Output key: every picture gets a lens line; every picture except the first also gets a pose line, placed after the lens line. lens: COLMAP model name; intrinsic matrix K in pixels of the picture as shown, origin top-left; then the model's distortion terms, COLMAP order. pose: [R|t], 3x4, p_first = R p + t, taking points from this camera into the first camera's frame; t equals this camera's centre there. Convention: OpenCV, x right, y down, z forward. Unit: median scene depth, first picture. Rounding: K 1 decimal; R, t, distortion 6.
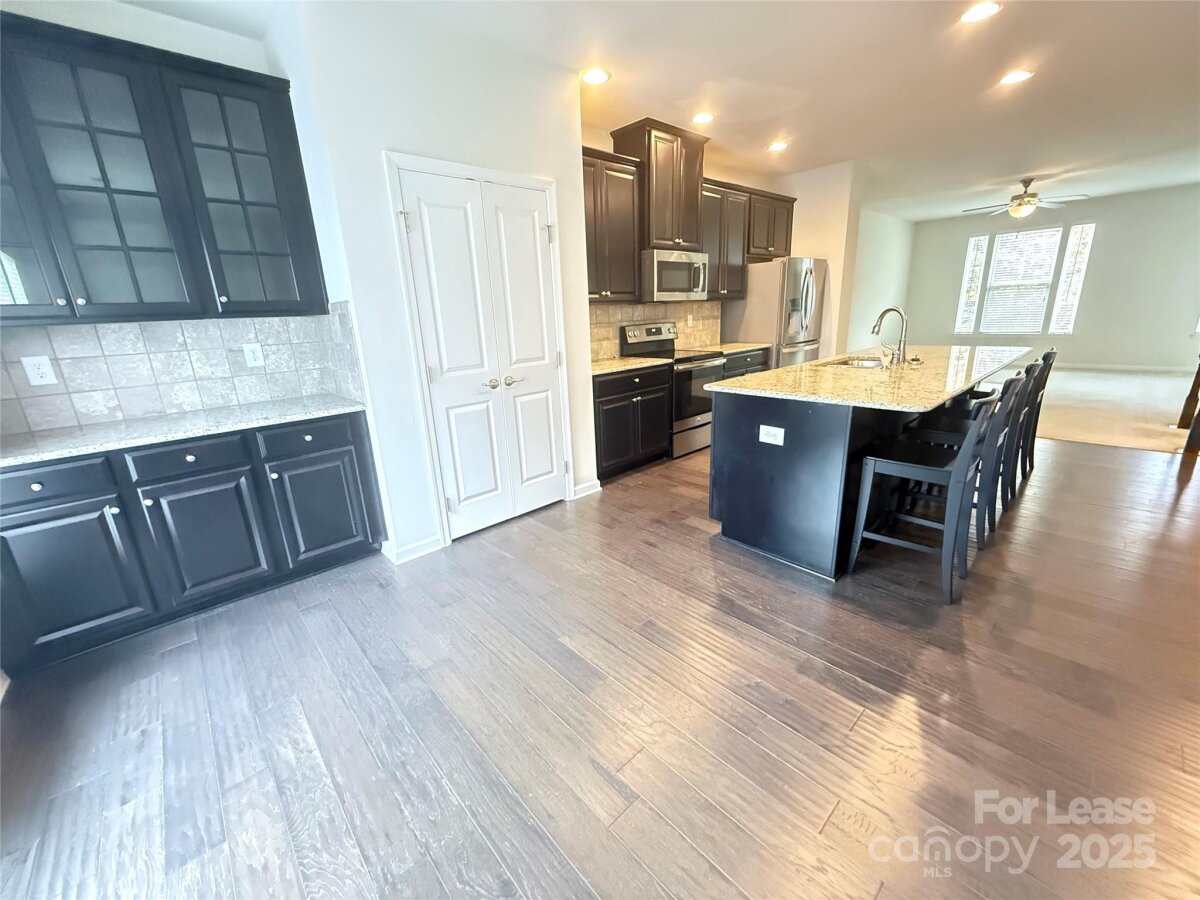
lens RADIAL K [[476.3, 0, 594.1], [0, 476.3, 449.2], [0, 0, 1]] dist [0.003707, 0.000128]
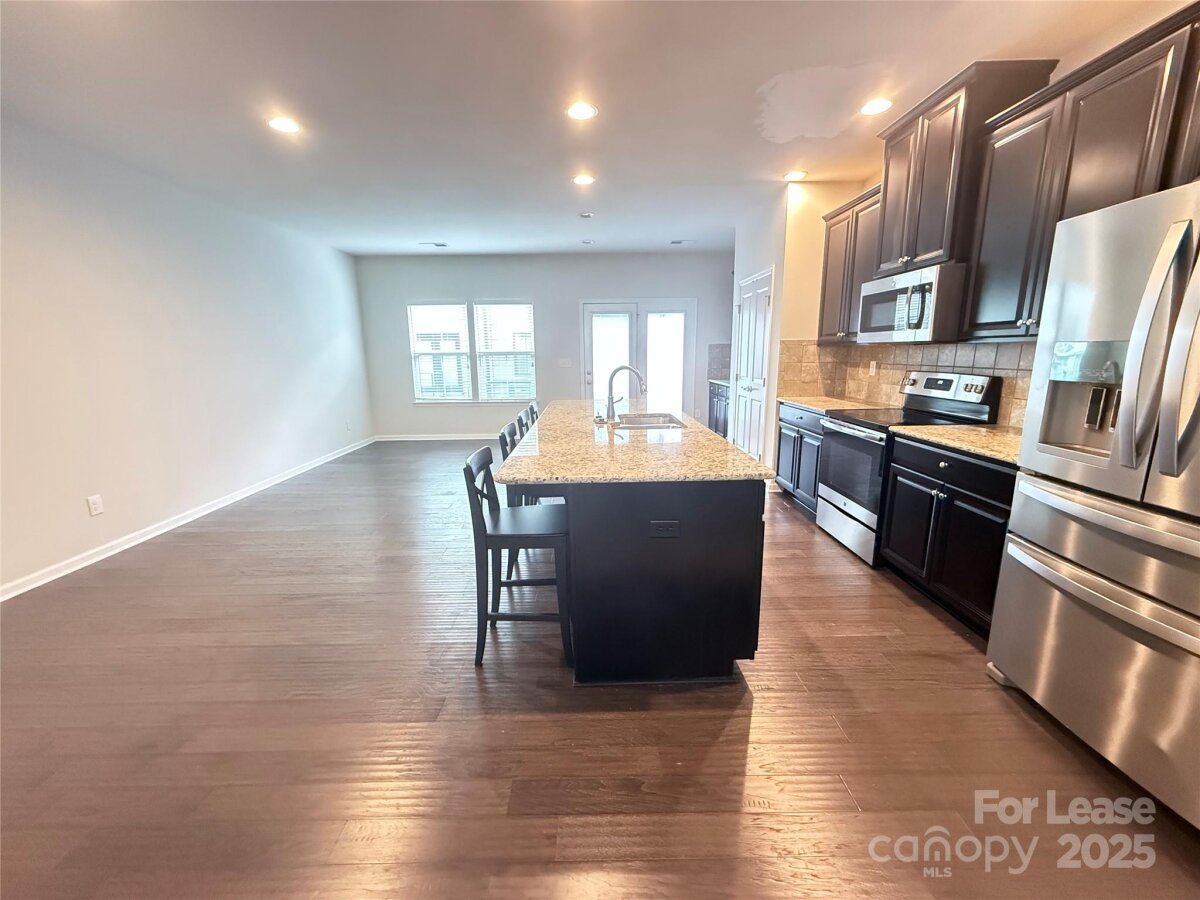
lens RADIAL K [[476.3, 0, 602.0], [0, 476.3, 446.3], [0, 0, 1]] dist [0.003707, 0.000128]
pose [[-0.665633, 0.190681, -0.721508, 1.479446], [-0.182256, 0.895996, 0.404937, -0.552819], [0.723682, 0.401039, -0.561651, 1.663838]]
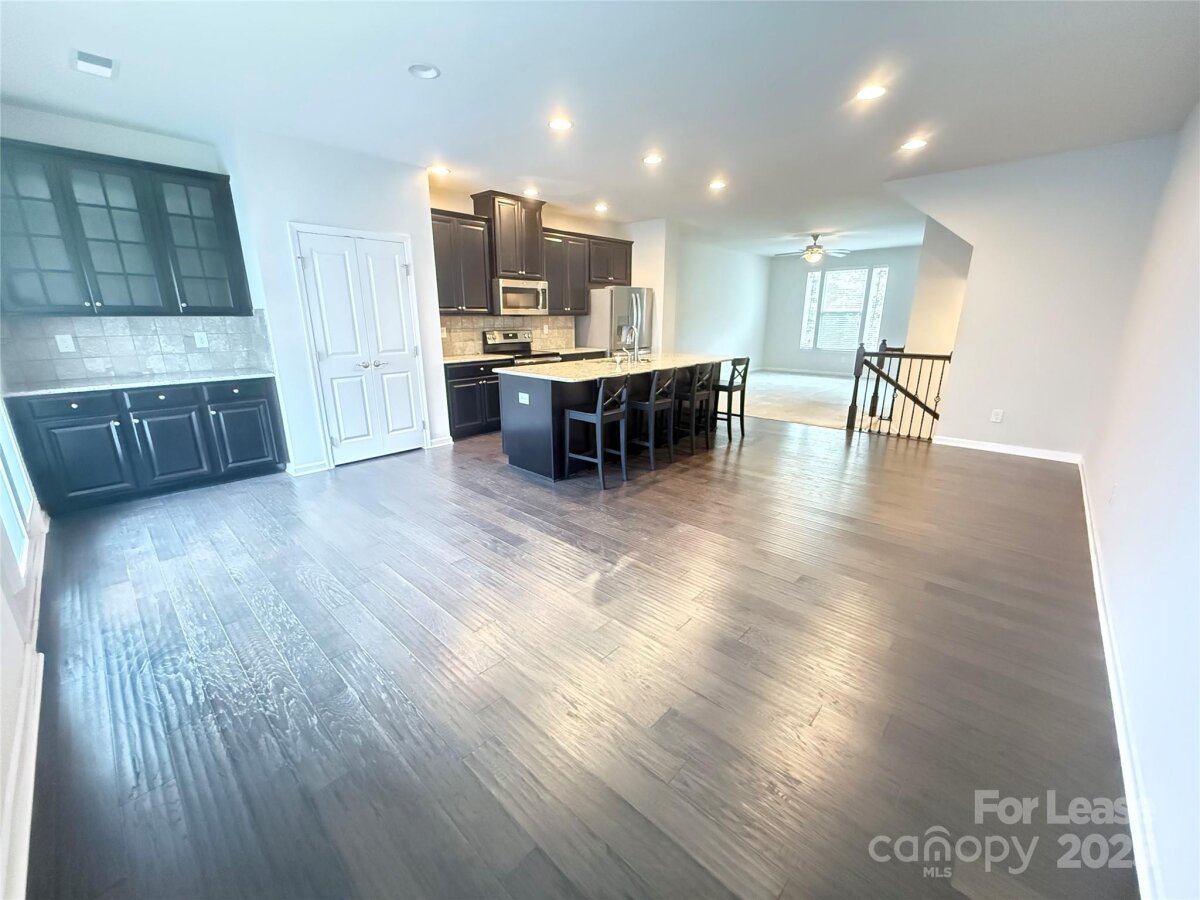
lens RADIAL K [[476.3, 0, 591.4], [0, 476.3, 448.4], [0, 0, 1]] dist [0.003707, 0.000128]
pose [[0.996438, 0.020349, 0.081833, 0.390427], [-0.019416, 0.999737, -0.012182, 0.135662], [-0.082059, 0.010549, 0.996572, -0.586792]]
